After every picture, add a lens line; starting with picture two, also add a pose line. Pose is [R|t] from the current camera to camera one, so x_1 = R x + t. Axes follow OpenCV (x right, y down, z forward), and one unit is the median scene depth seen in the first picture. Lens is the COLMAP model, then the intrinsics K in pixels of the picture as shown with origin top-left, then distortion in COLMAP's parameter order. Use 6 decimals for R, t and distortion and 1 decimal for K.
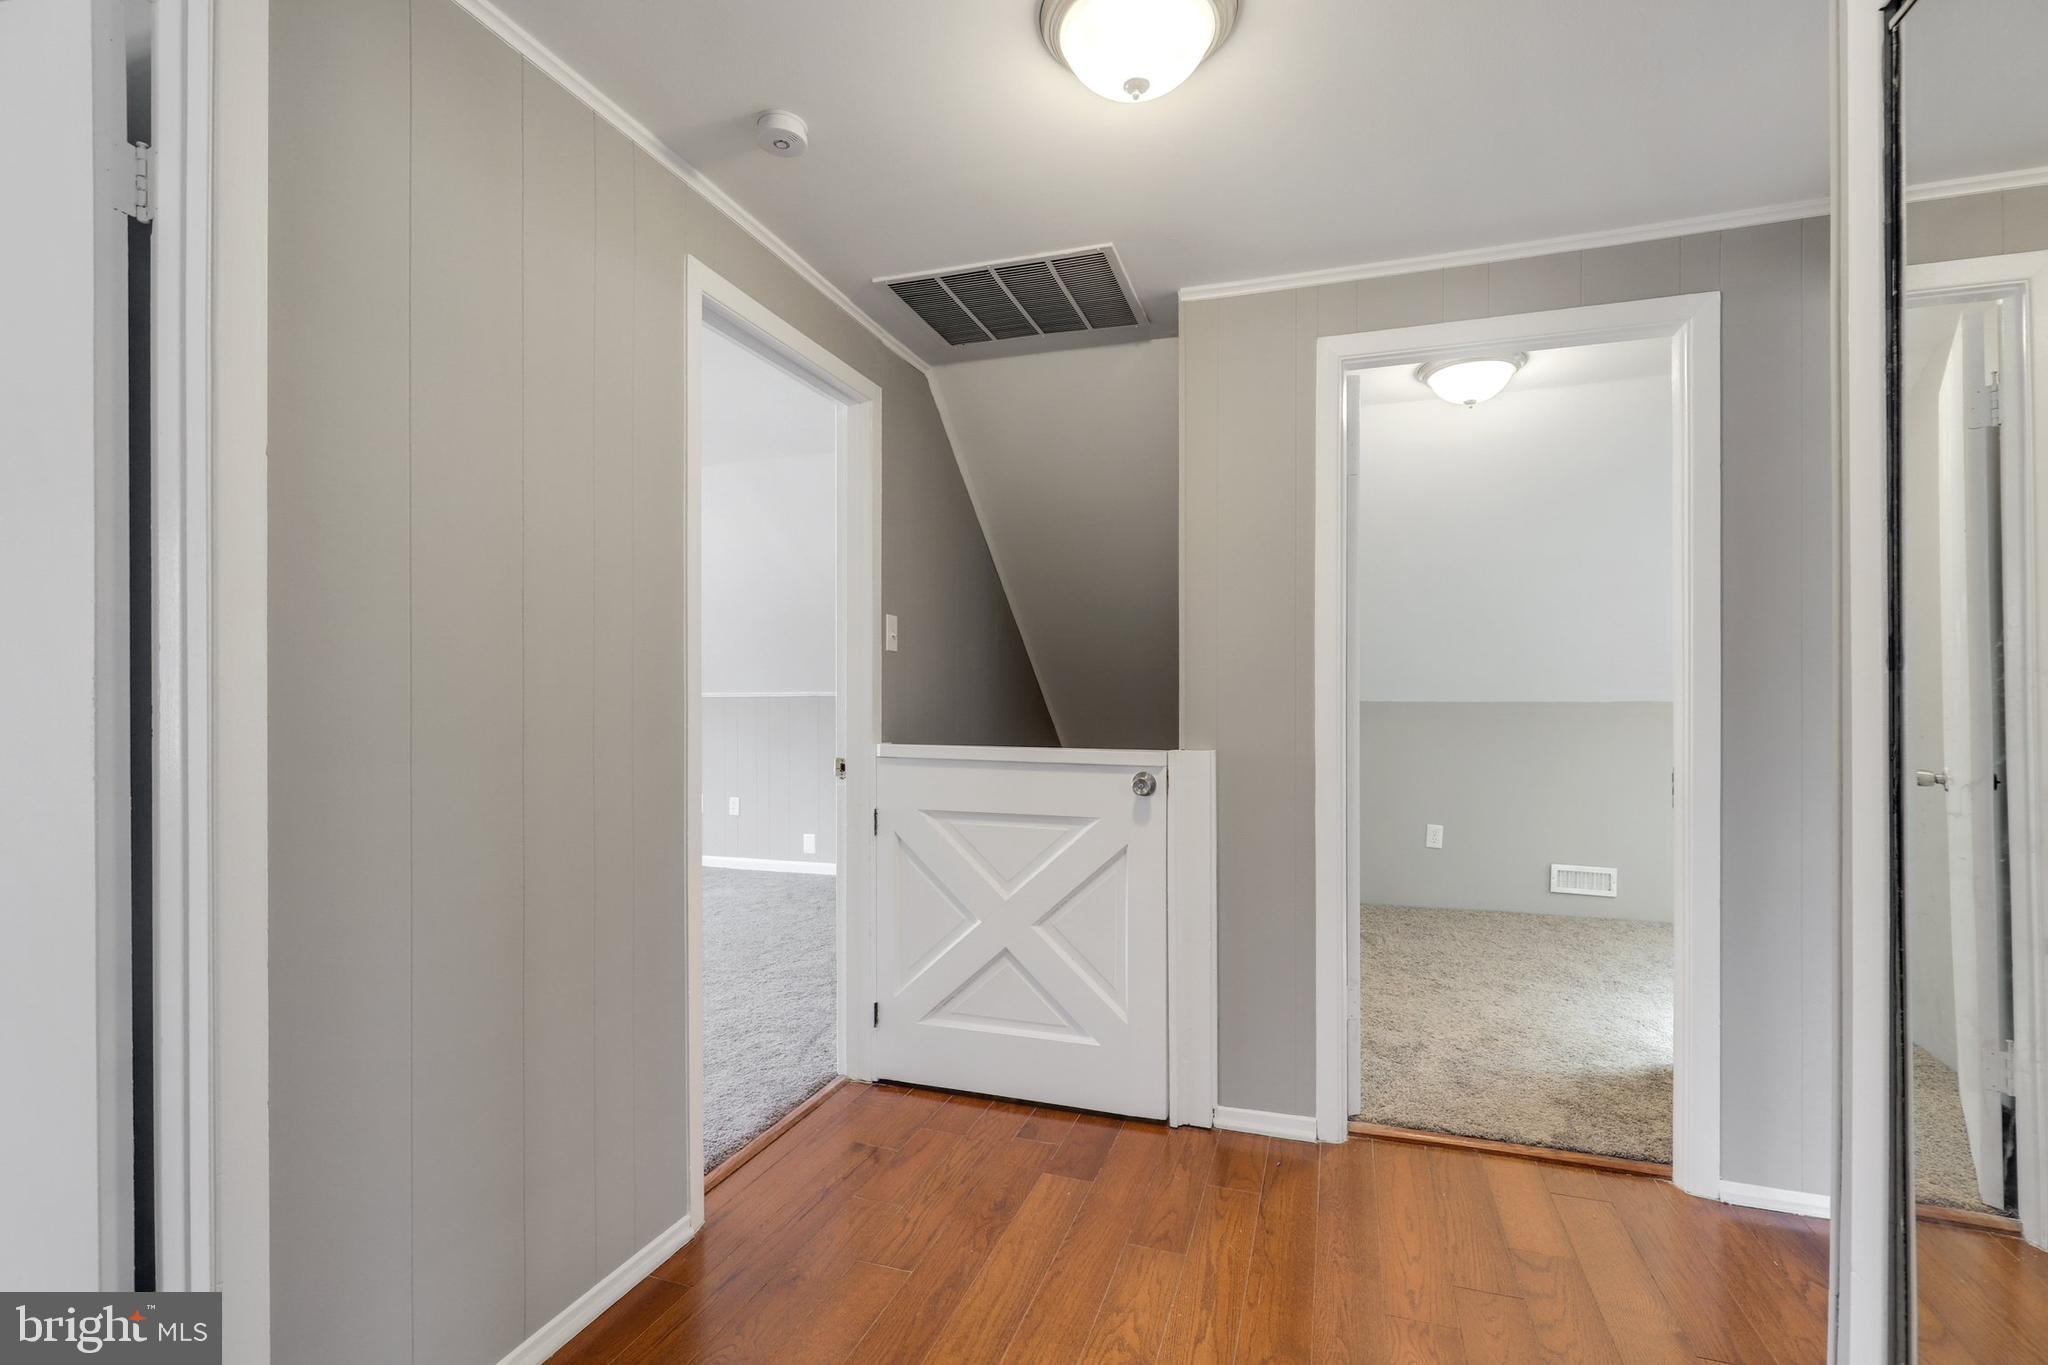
lens RADIAL K [[926.0, 0, 1030.1], [0, 926.0, 688.2], [0, 0, 1]] dist [0.003858, -0.001216]
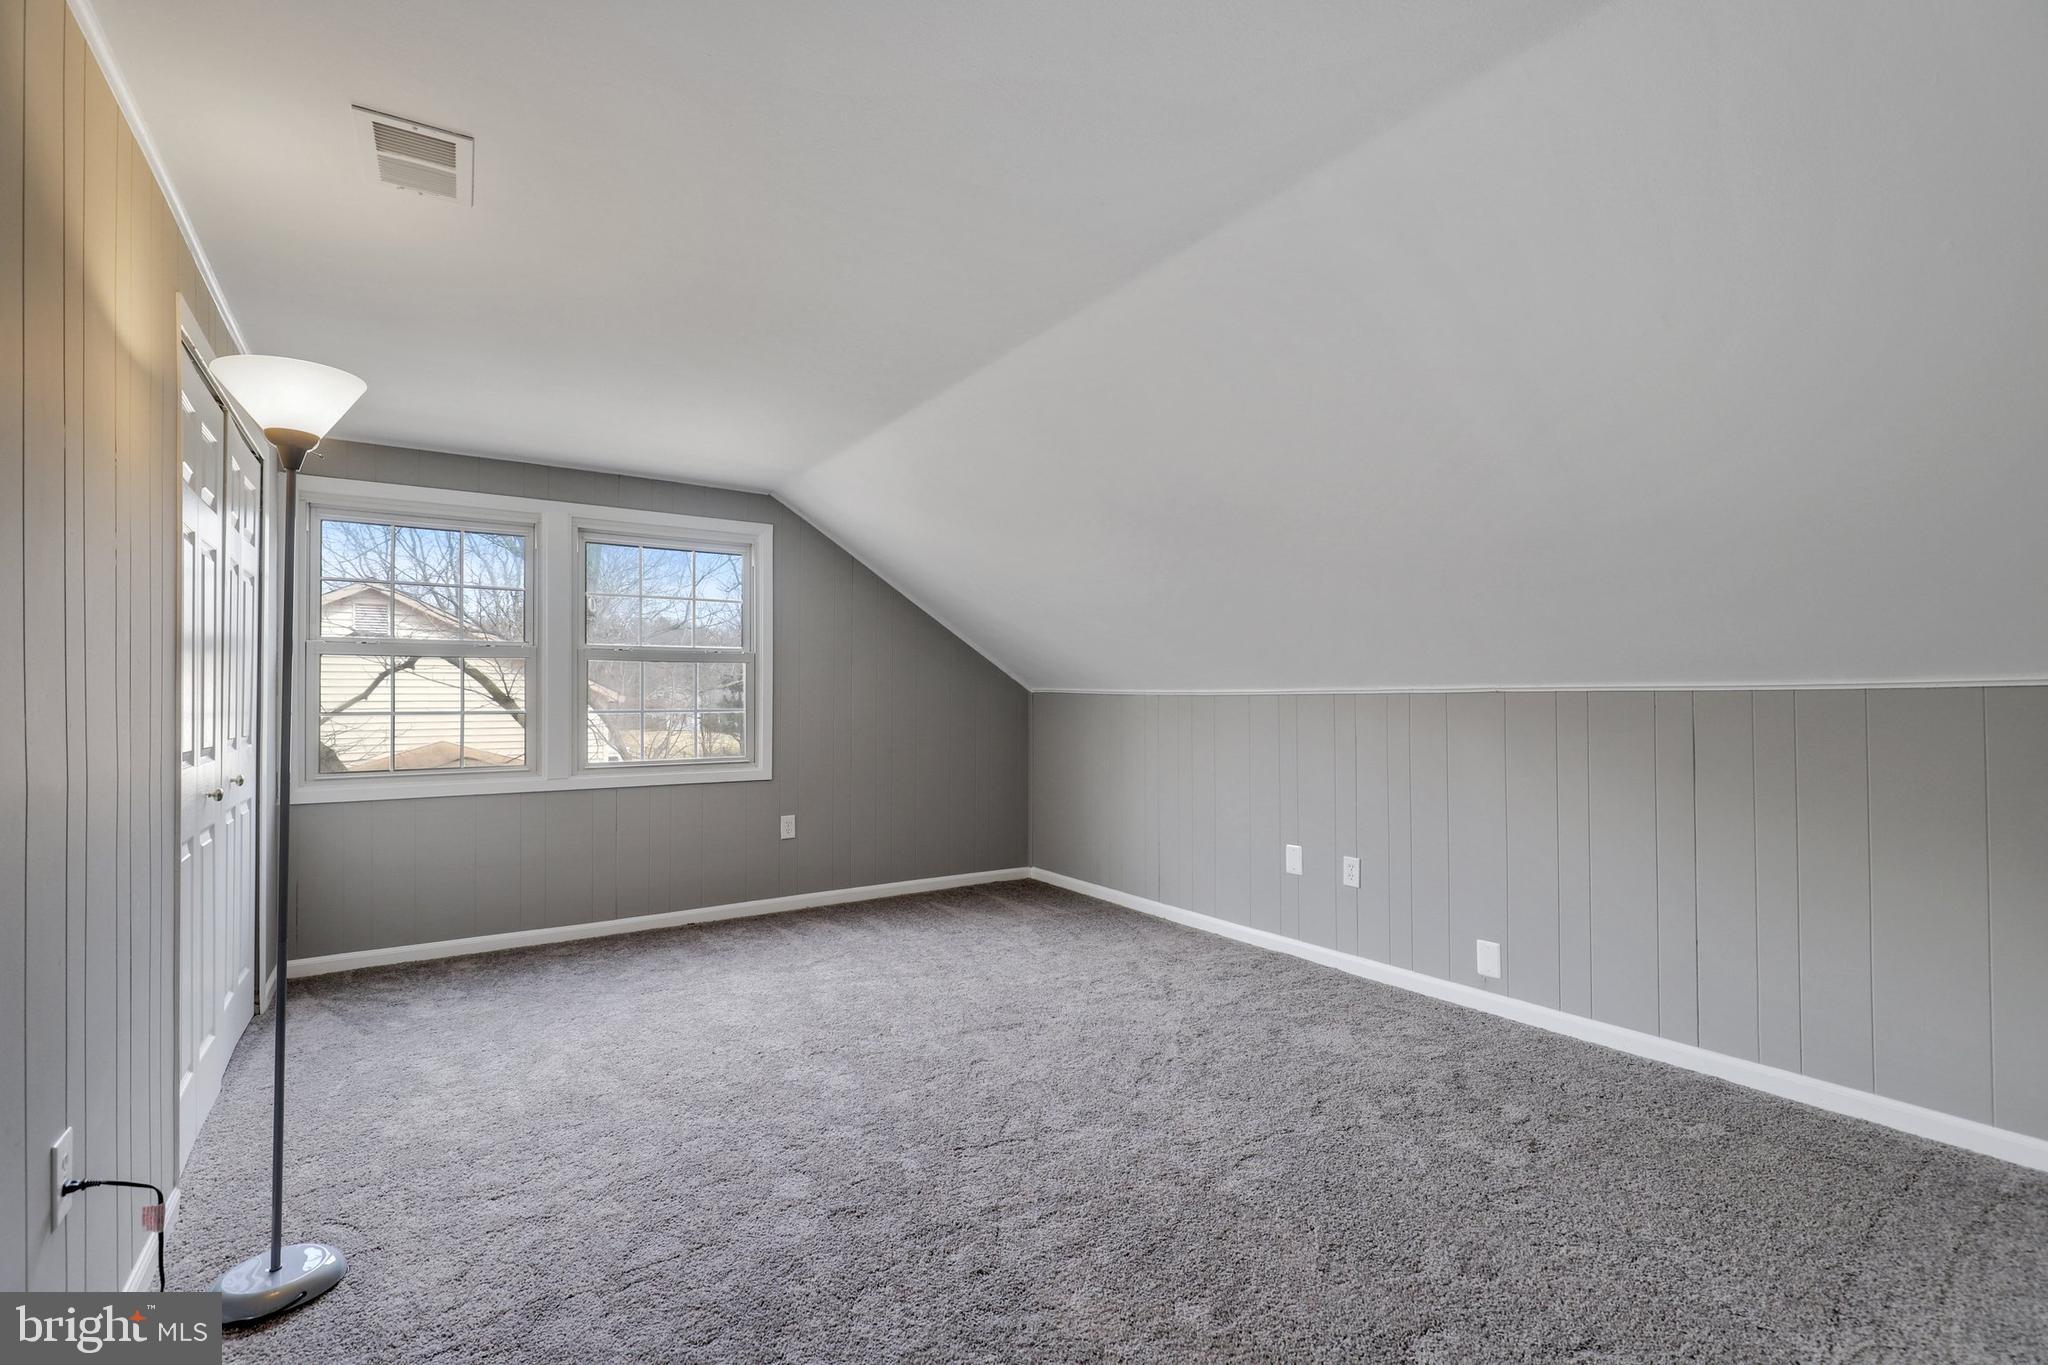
lens RADIAL K [[926.0, 0, 1023.7], [0, 926.0, 682.9], [0, 0, 1]] dist [0.003858, -0.001216]
pose [[0.793126, -0.008855, -0.608993, -0.119329], [0.004962, 0.999955, -0.008076, 0.006108], [0.609037, 0.003383, 0.793134, 0.390058]]
